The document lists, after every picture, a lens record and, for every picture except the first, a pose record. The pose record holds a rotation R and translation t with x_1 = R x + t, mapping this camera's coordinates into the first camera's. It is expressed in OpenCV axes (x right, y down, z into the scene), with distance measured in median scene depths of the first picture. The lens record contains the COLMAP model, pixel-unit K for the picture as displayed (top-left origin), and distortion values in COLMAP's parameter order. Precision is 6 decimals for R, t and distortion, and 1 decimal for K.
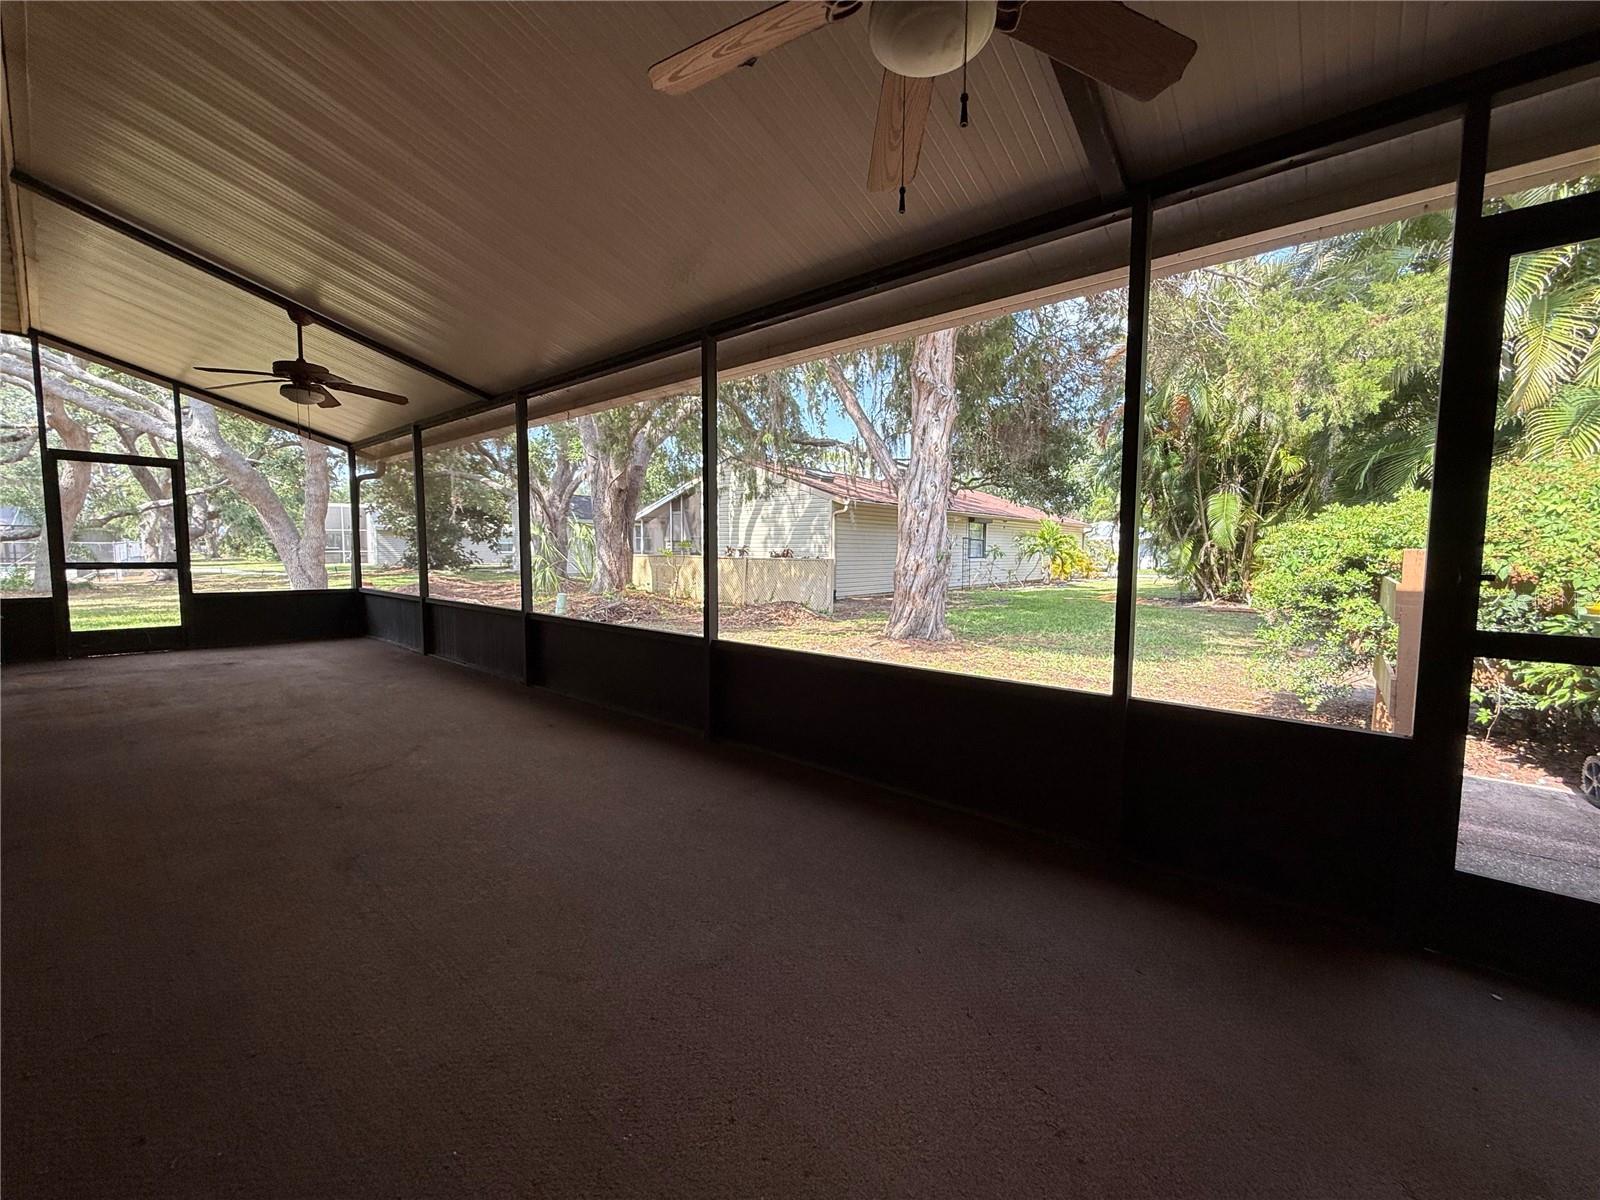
lens RADIAL K [[640.3, 0, 799.4], [0, 640.3, 599.6], [0, 0, 1]] dist [-0.000656, -0.000848]
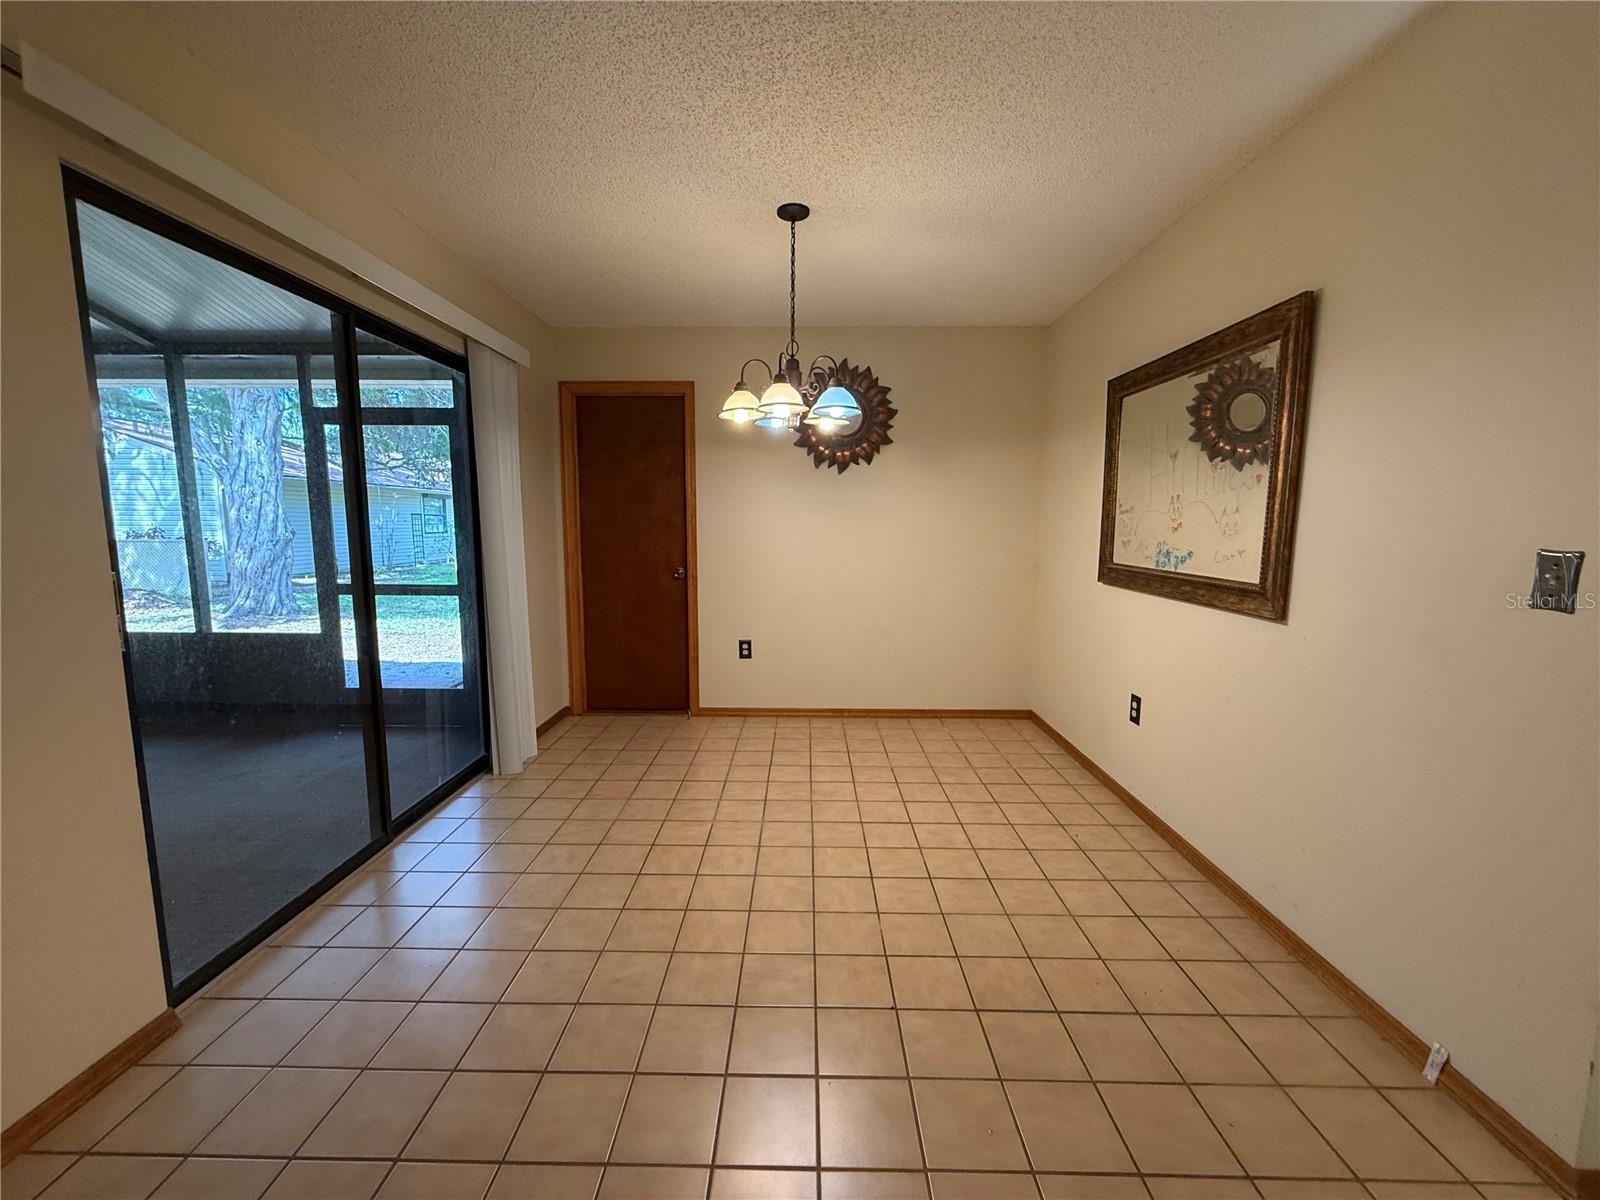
lens RADIAL K [[640.3, 0, 795.6], [0, 640.3, 601.3], [0, 0, 1]] dist [-0.000656, -0.000848]
pose [[0.771597, -0.083107, 0.630660, 0.213185], [0.051112, 0.996323, 0.068760, 0.008853], [-0.634055, -0.020821, 0.773007, -0.458423]]
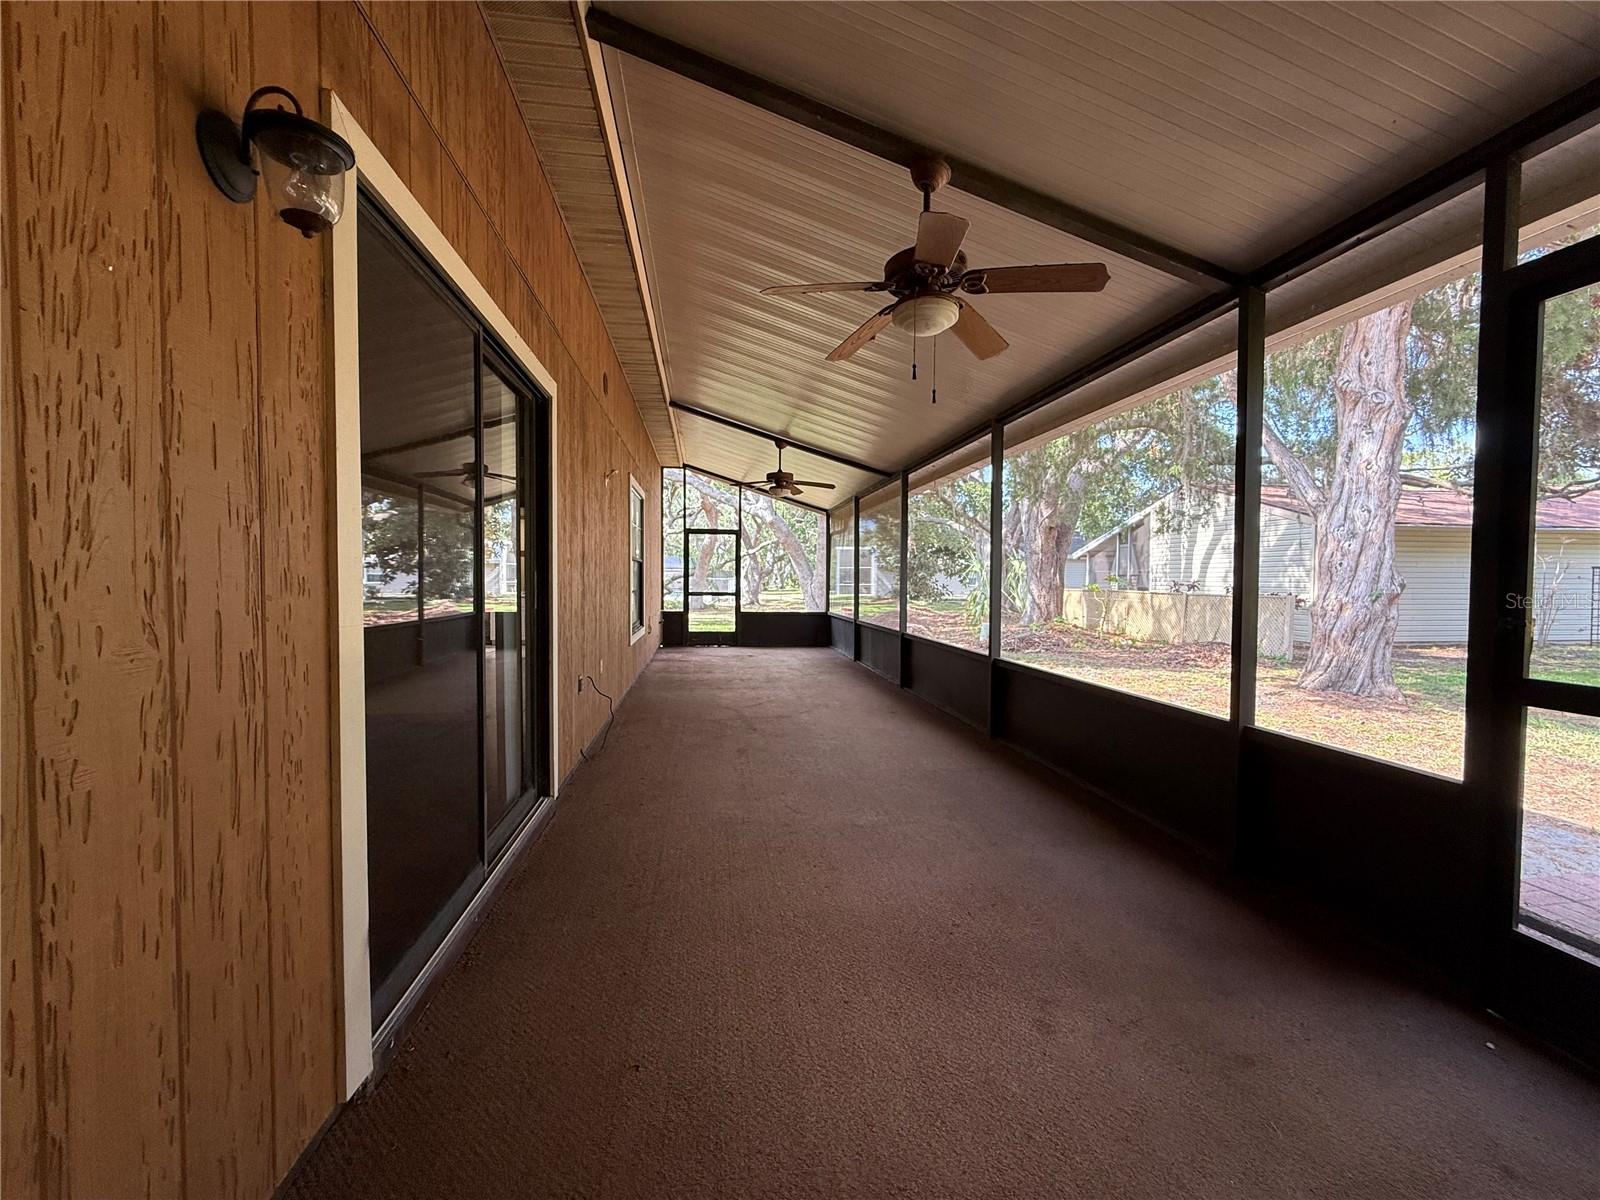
lens RADIAL K [[640.3, 0, 794.5], [0, 640.3, 599.2], [0, 0, 1]] dist [-0.000656, -0.000848]
pose [[0.748905, 0.017158, -0.662456, 0.211175], [-0.051832, 0.998119, -0.032745, 0.004118], [0.660648, 0.058859, 0.748385, -0.114173]]
